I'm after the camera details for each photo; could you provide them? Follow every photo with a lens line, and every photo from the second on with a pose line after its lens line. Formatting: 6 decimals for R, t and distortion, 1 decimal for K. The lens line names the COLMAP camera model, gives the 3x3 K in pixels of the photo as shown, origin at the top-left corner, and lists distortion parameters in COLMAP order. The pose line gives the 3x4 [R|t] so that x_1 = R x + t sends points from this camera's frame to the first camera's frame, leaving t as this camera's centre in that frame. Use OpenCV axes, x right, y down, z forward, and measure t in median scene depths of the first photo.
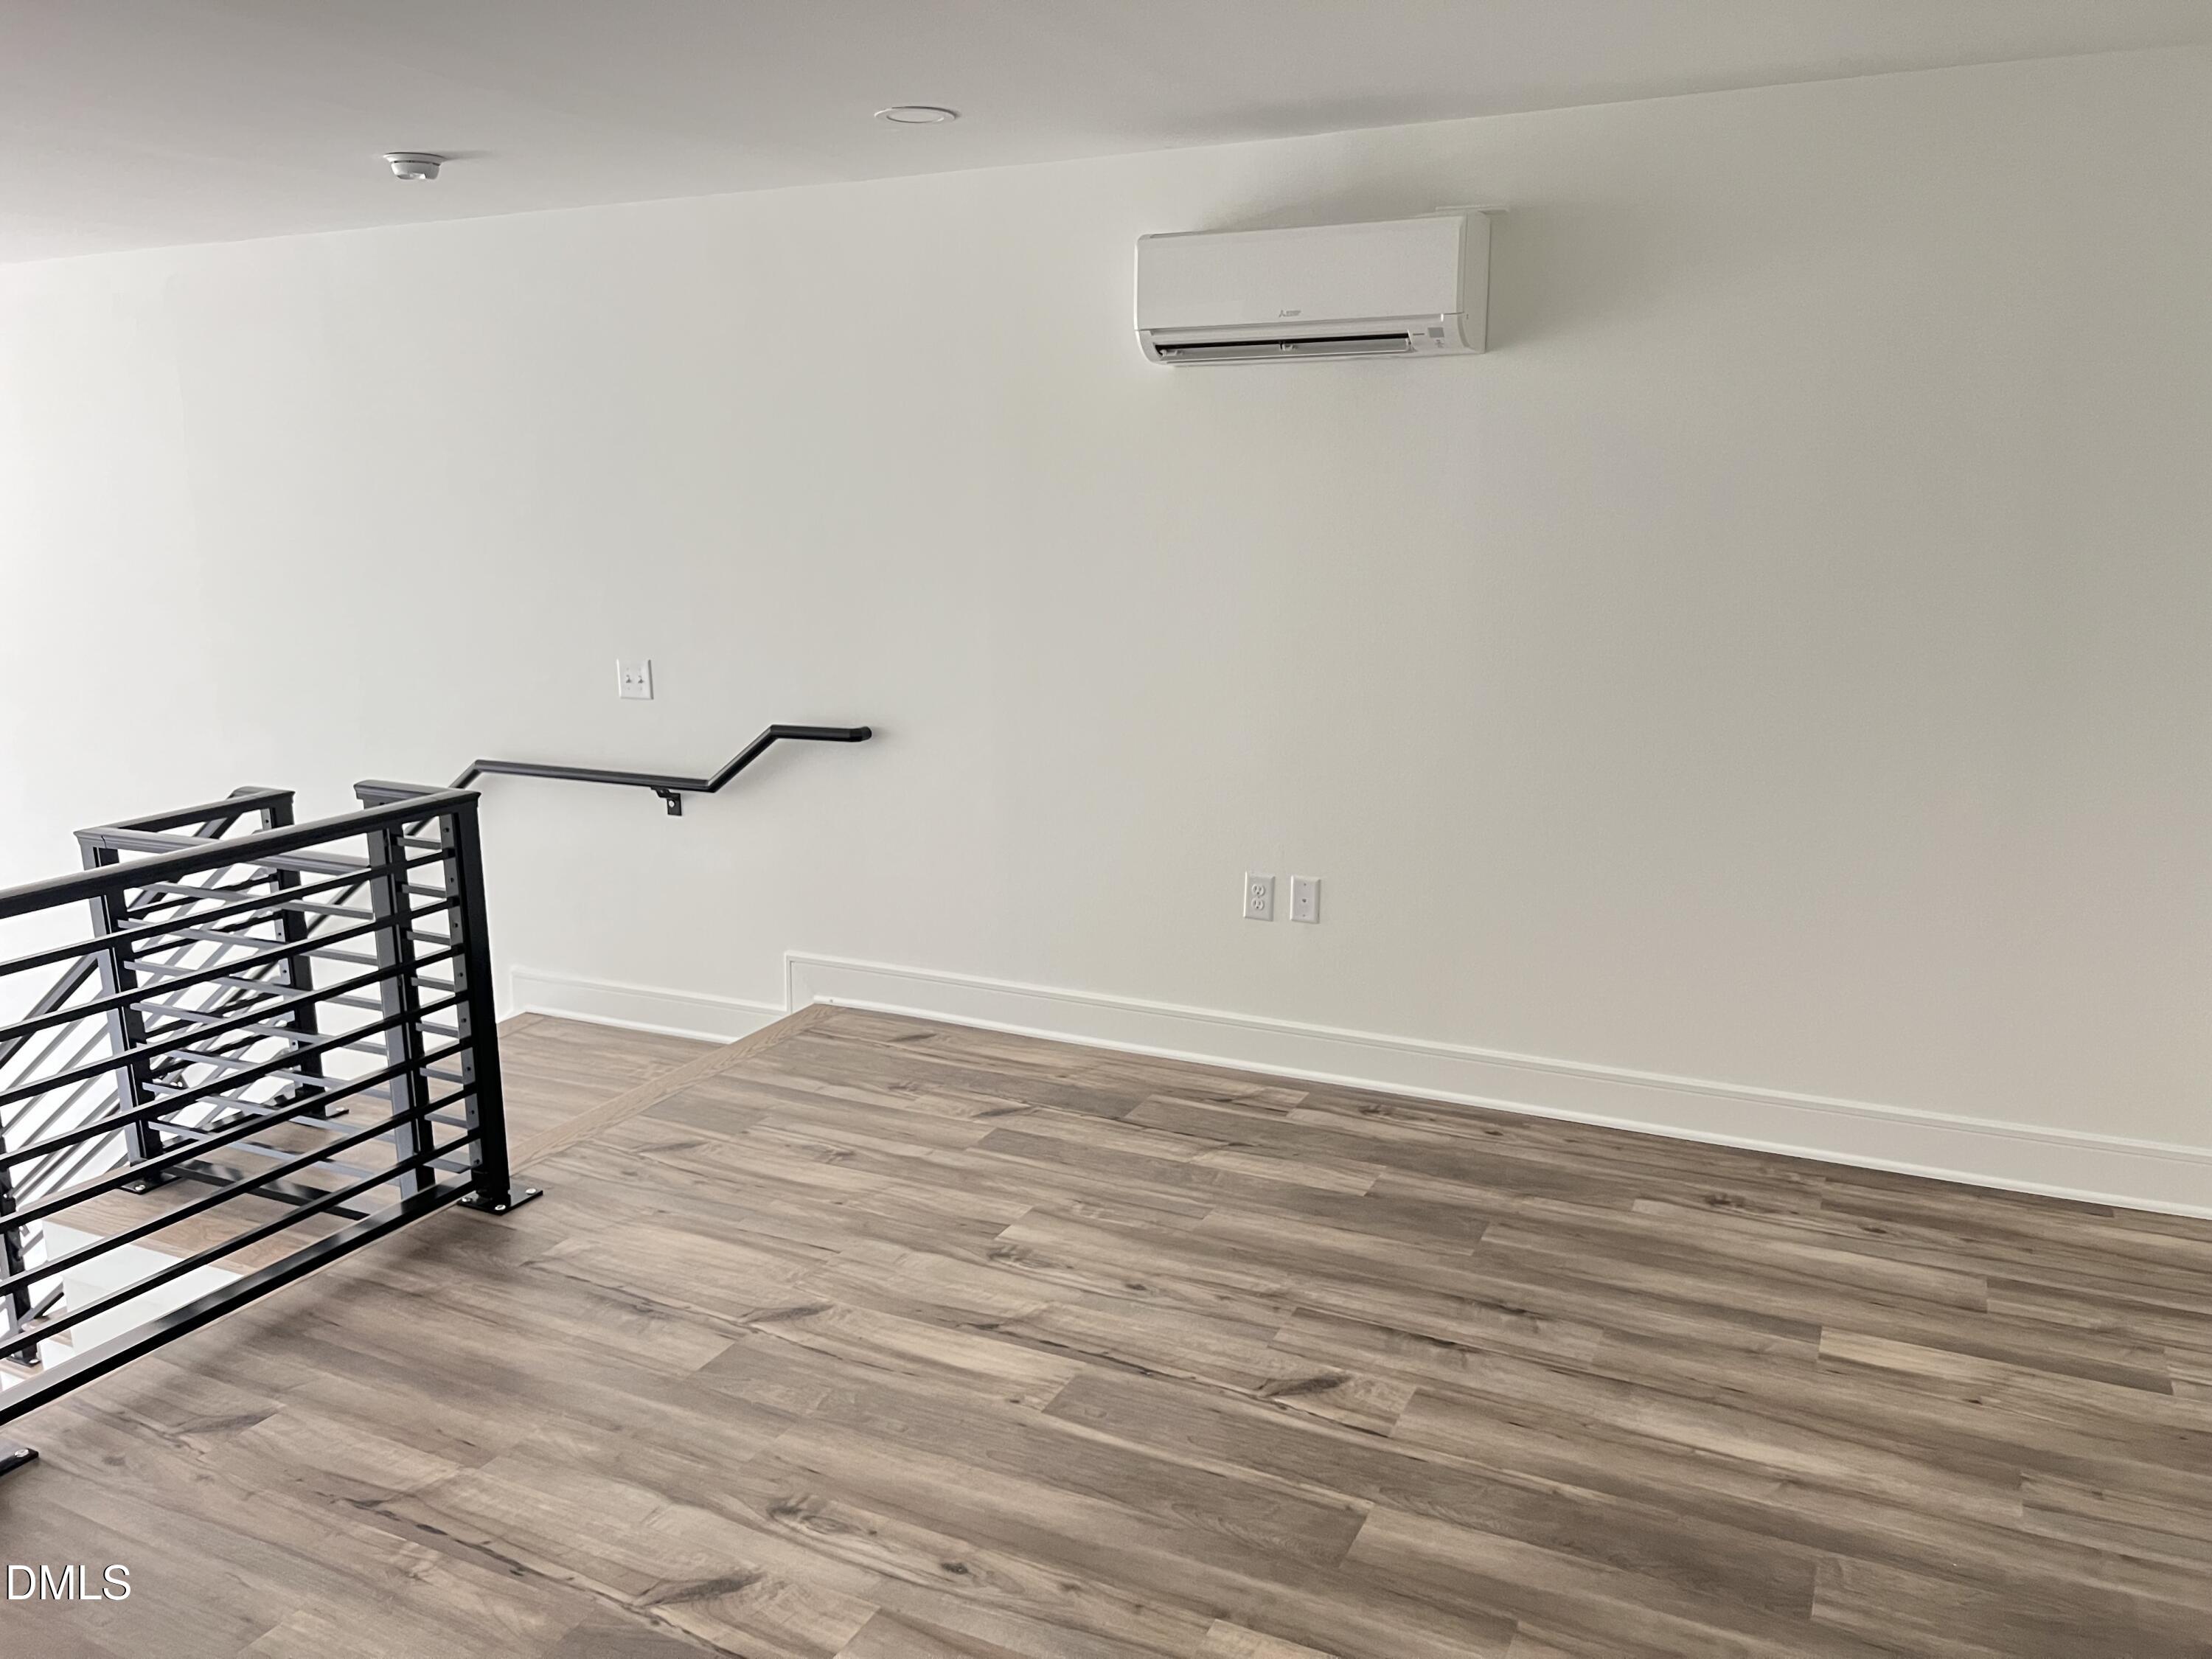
lens RADIAL K [[1669.9, 0, 1106.0], [0, 1669.9, 829.5], [0, 0, 1]] dist [0.047958, -0.049495]
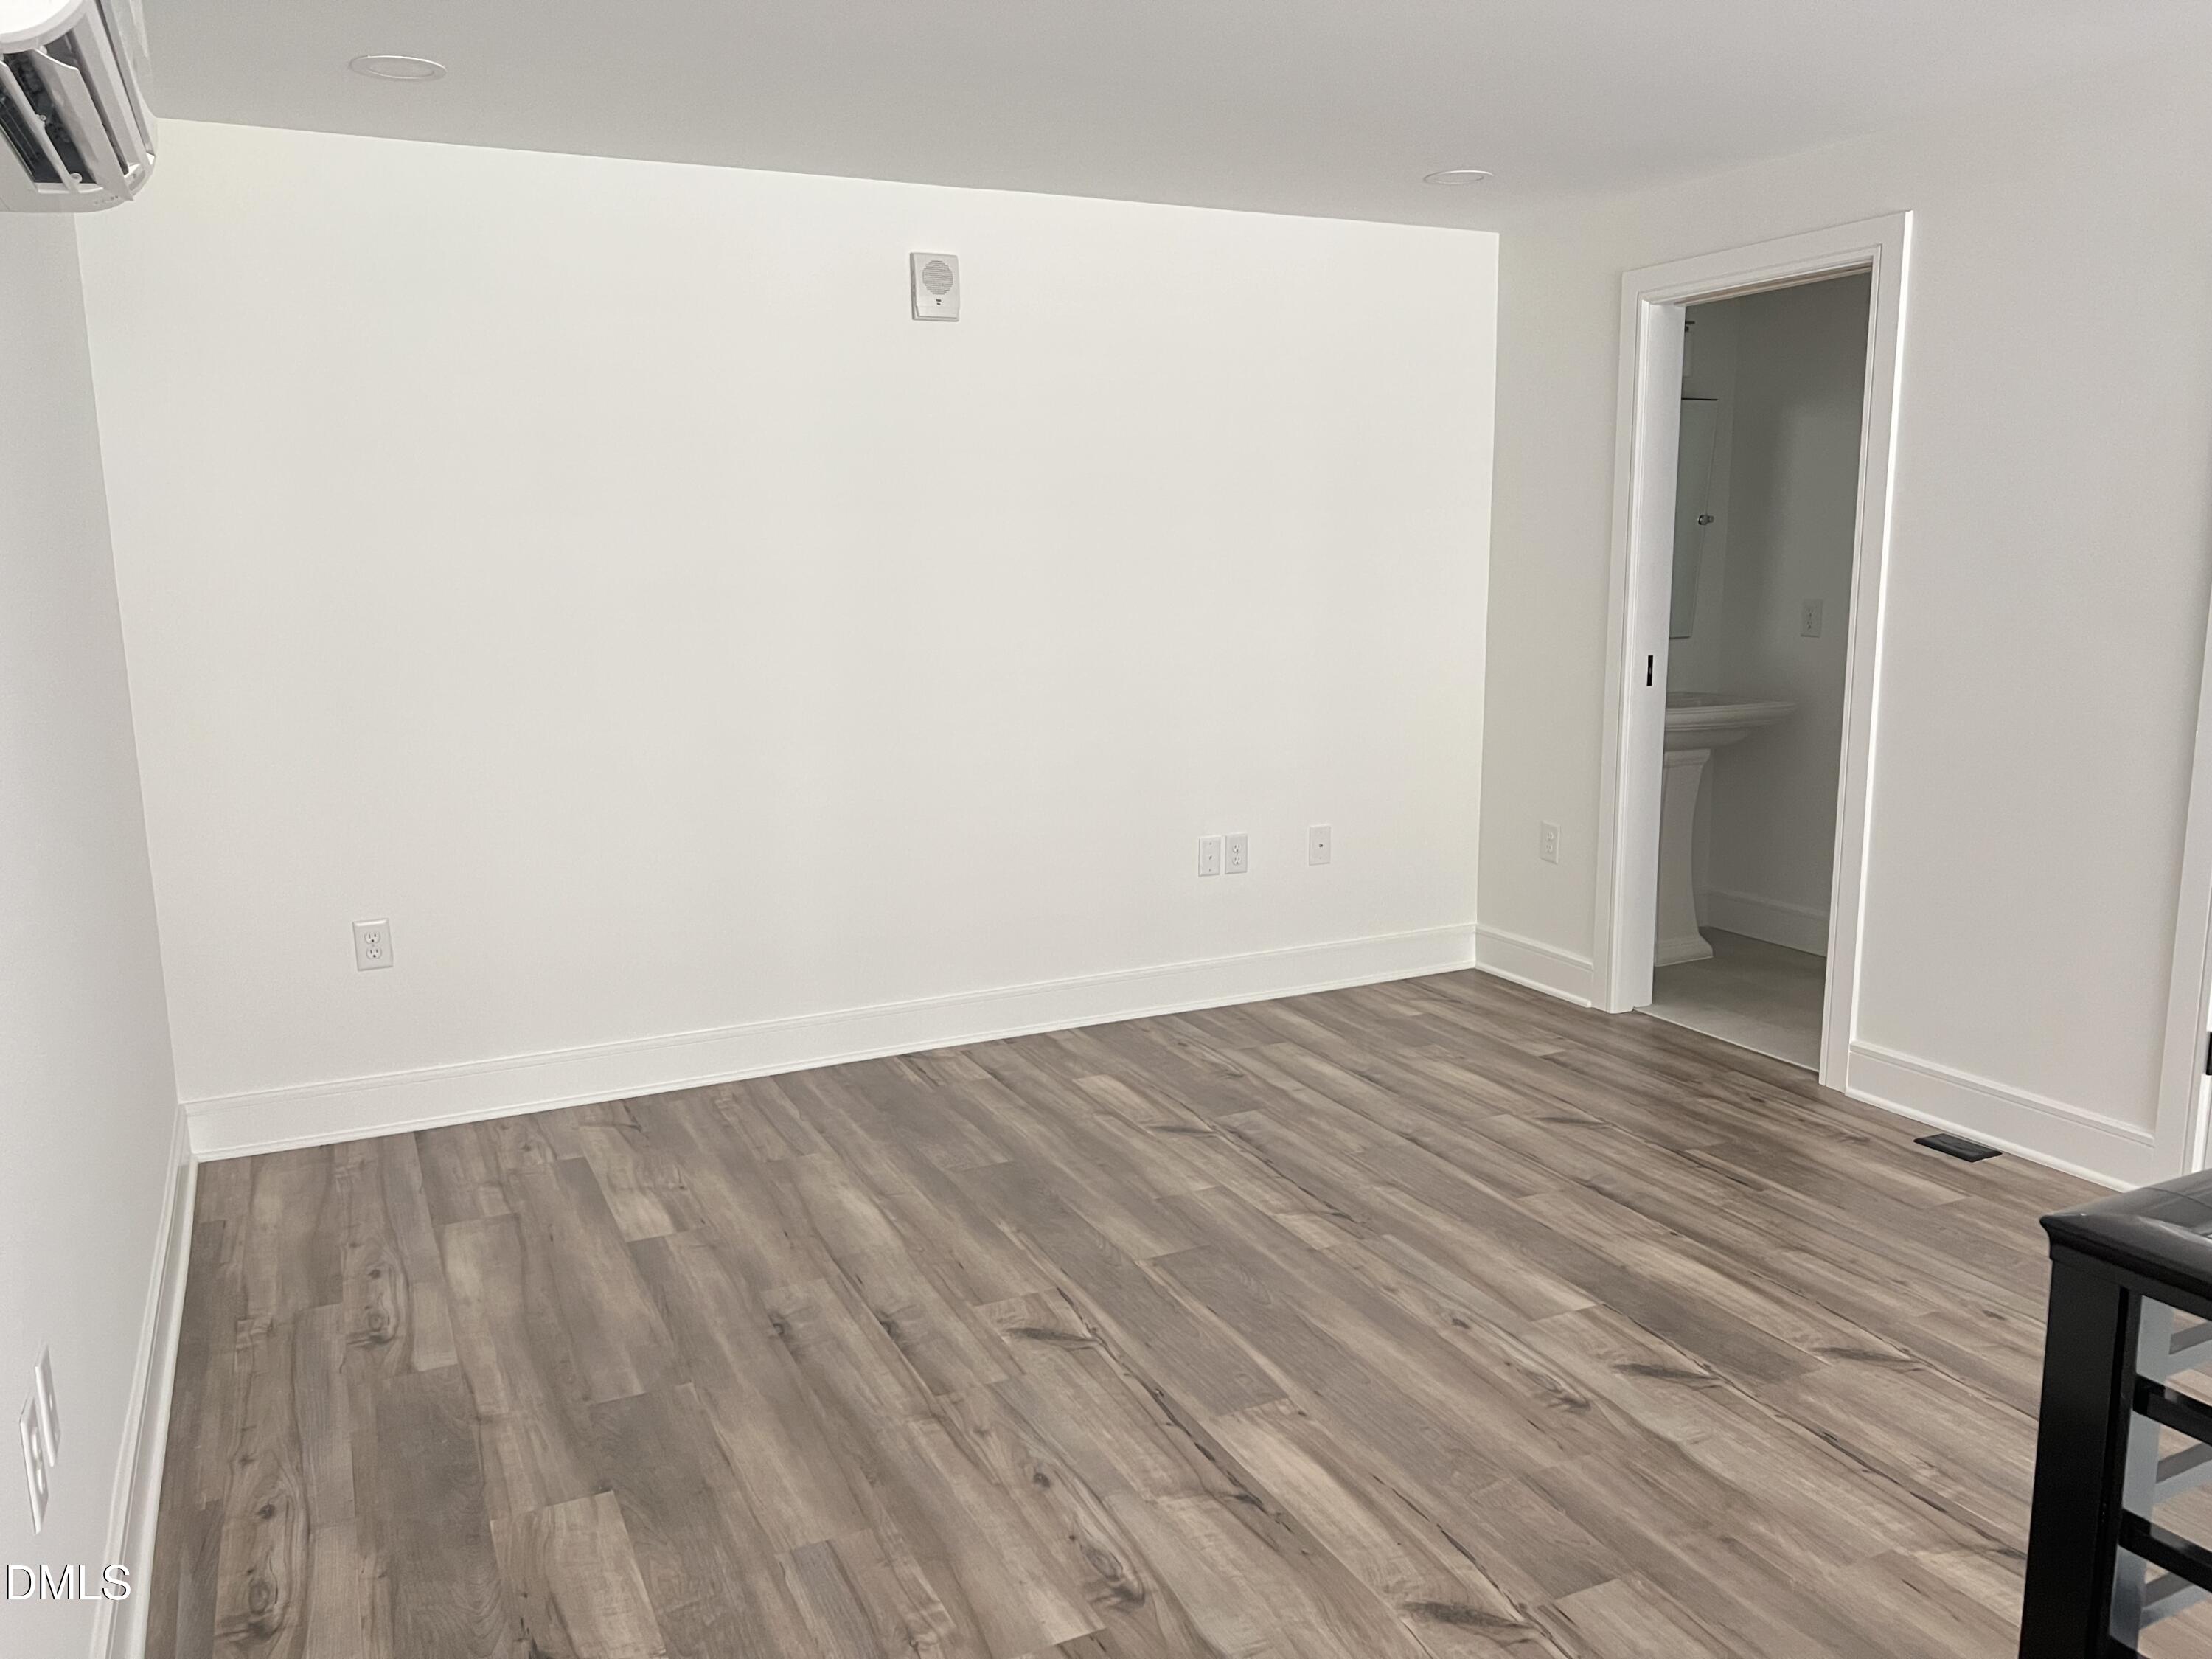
lens RADIAL K [[1669.9, 0, 1106.0], [0, 1669.9, 829.5], [0, 0, 1]] dist [0.047958, -0.049495]
pose [[-0.785220, -0.086642, 0.613125, -0.531015], [0.149579, 0.934299, 0.323591, -0.300209], [-0.600879, 0.345801, -0.720671, 1.663743]]
